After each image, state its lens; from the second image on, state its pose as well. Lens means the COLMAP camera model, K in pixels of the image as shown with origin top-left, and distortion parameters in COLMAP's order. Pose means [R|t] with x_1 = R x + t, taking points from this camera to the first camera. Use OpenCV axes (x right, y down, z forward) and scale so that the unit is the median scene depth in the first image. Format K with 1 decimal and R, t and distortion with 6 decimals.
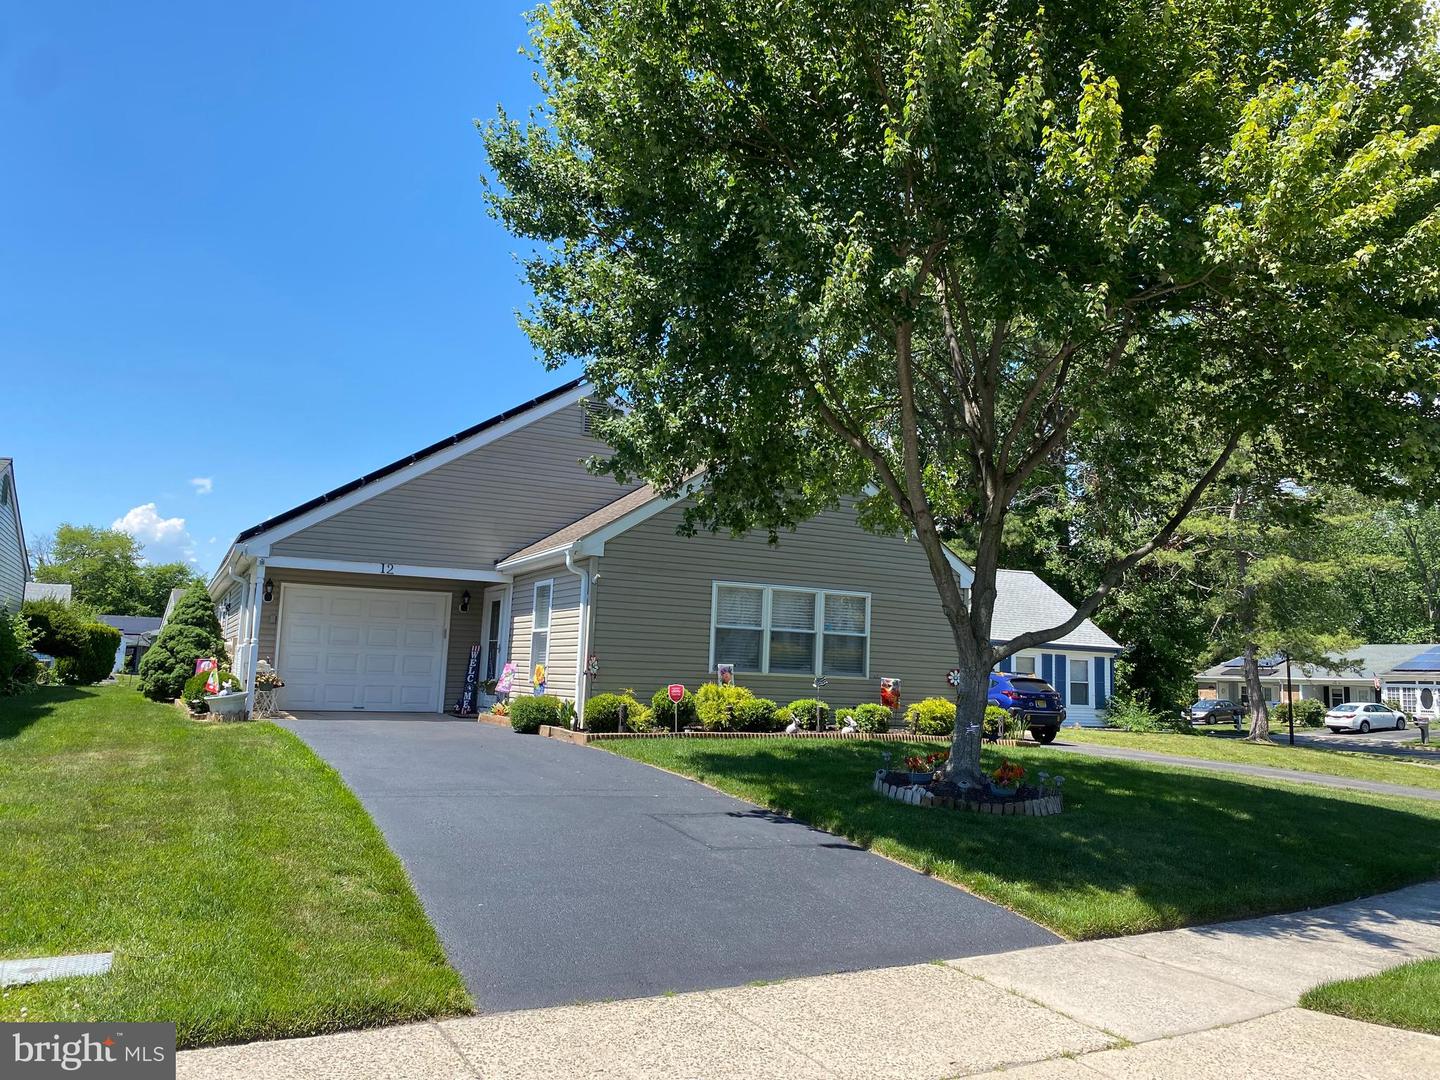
lens RADIAL K [[1062.8, 0, 720.0], [0, 1062.8, 540.0], [0, 0, 1]] dist [0.068914, -0.096242]
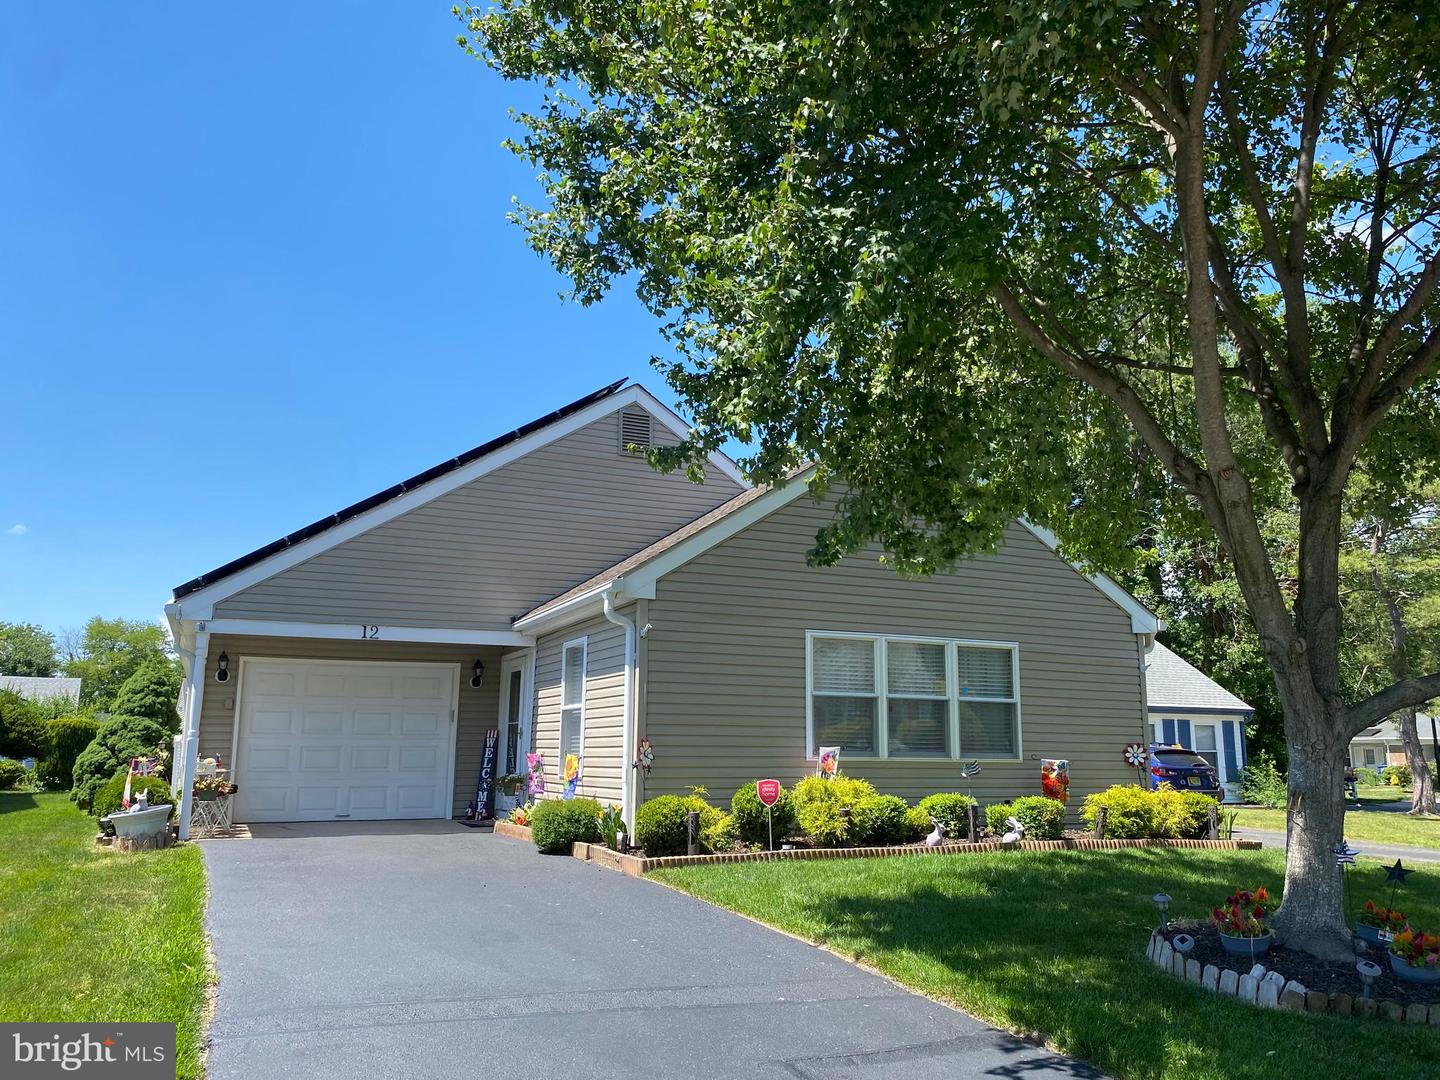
lens RADIAL K [[1065.1, 0, 724.1], [0, 1065.1, 550.6], [0, 0, 1]] dist [0.044017, -0.054507]
pose [[0.998955, -0.035909, -0.028282, -0.038632], [0.034122, 0.997534, -0.061335, 0.025724], [0.030415, 0.060305, 0.997716, 0.260606]]
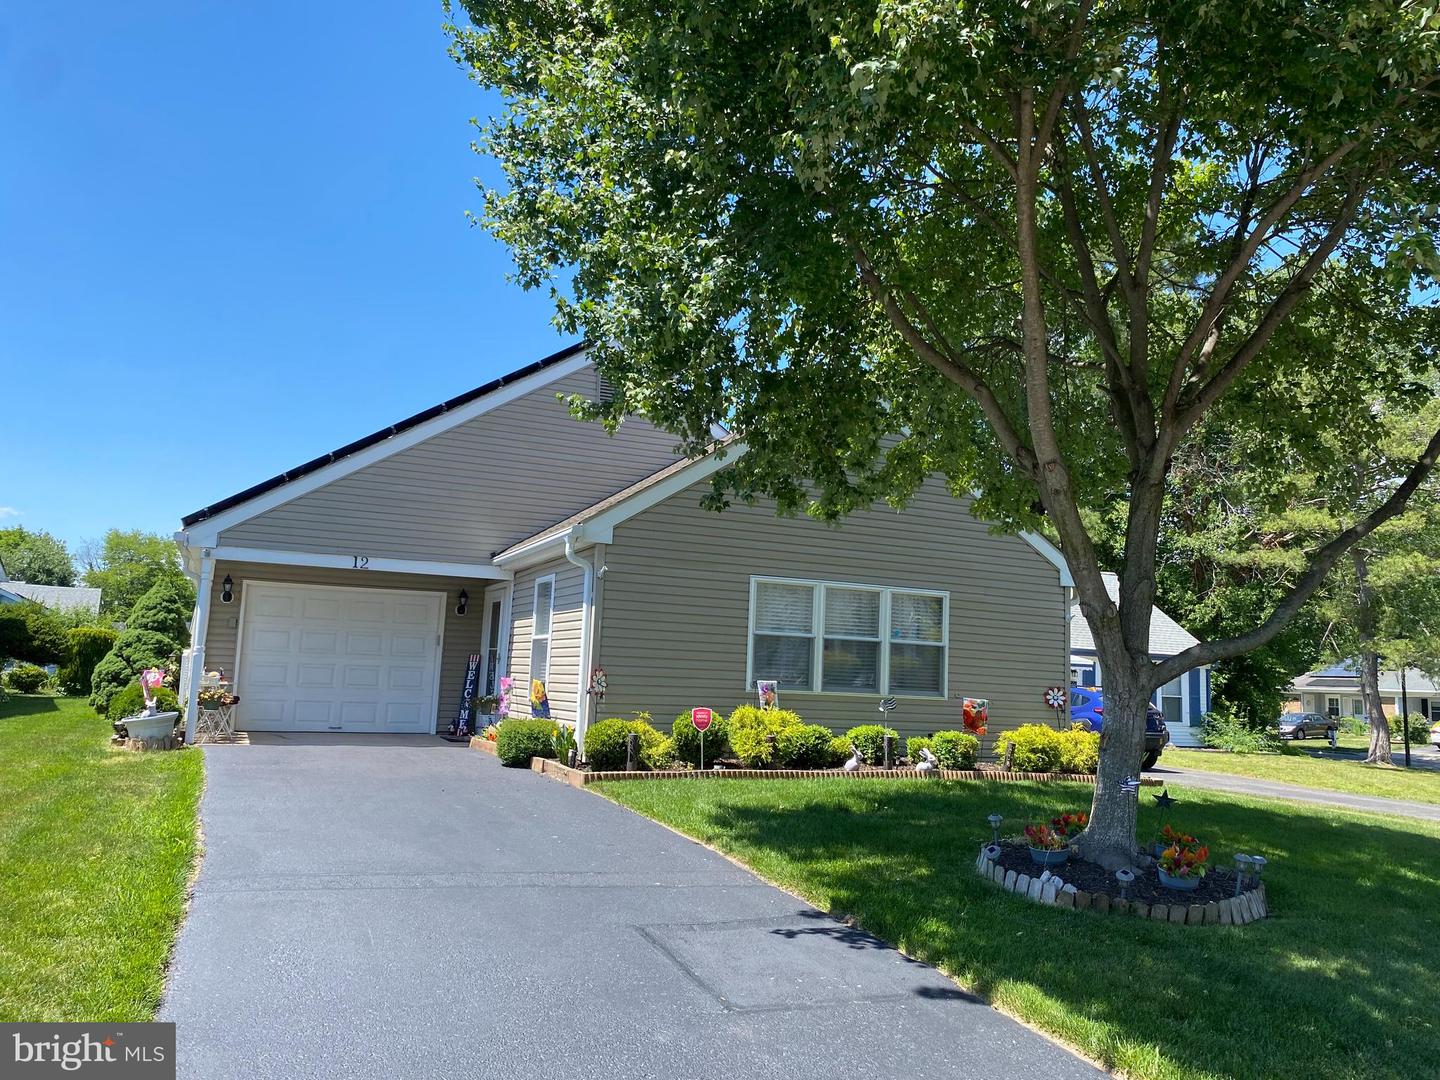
lens RADIAL K [[1062.8, 0, 720.0], [0, 1062.8, 540.0], [0, 0, 1]] dist [0.068914, -0.096242]
pose [[0.998885, -0.002332, -0.047157, 0.007279], [0.002051, 0.999980, -0.006002, 0.015841], [0.047170, 0.005898, 0.998869, 0.193606]]
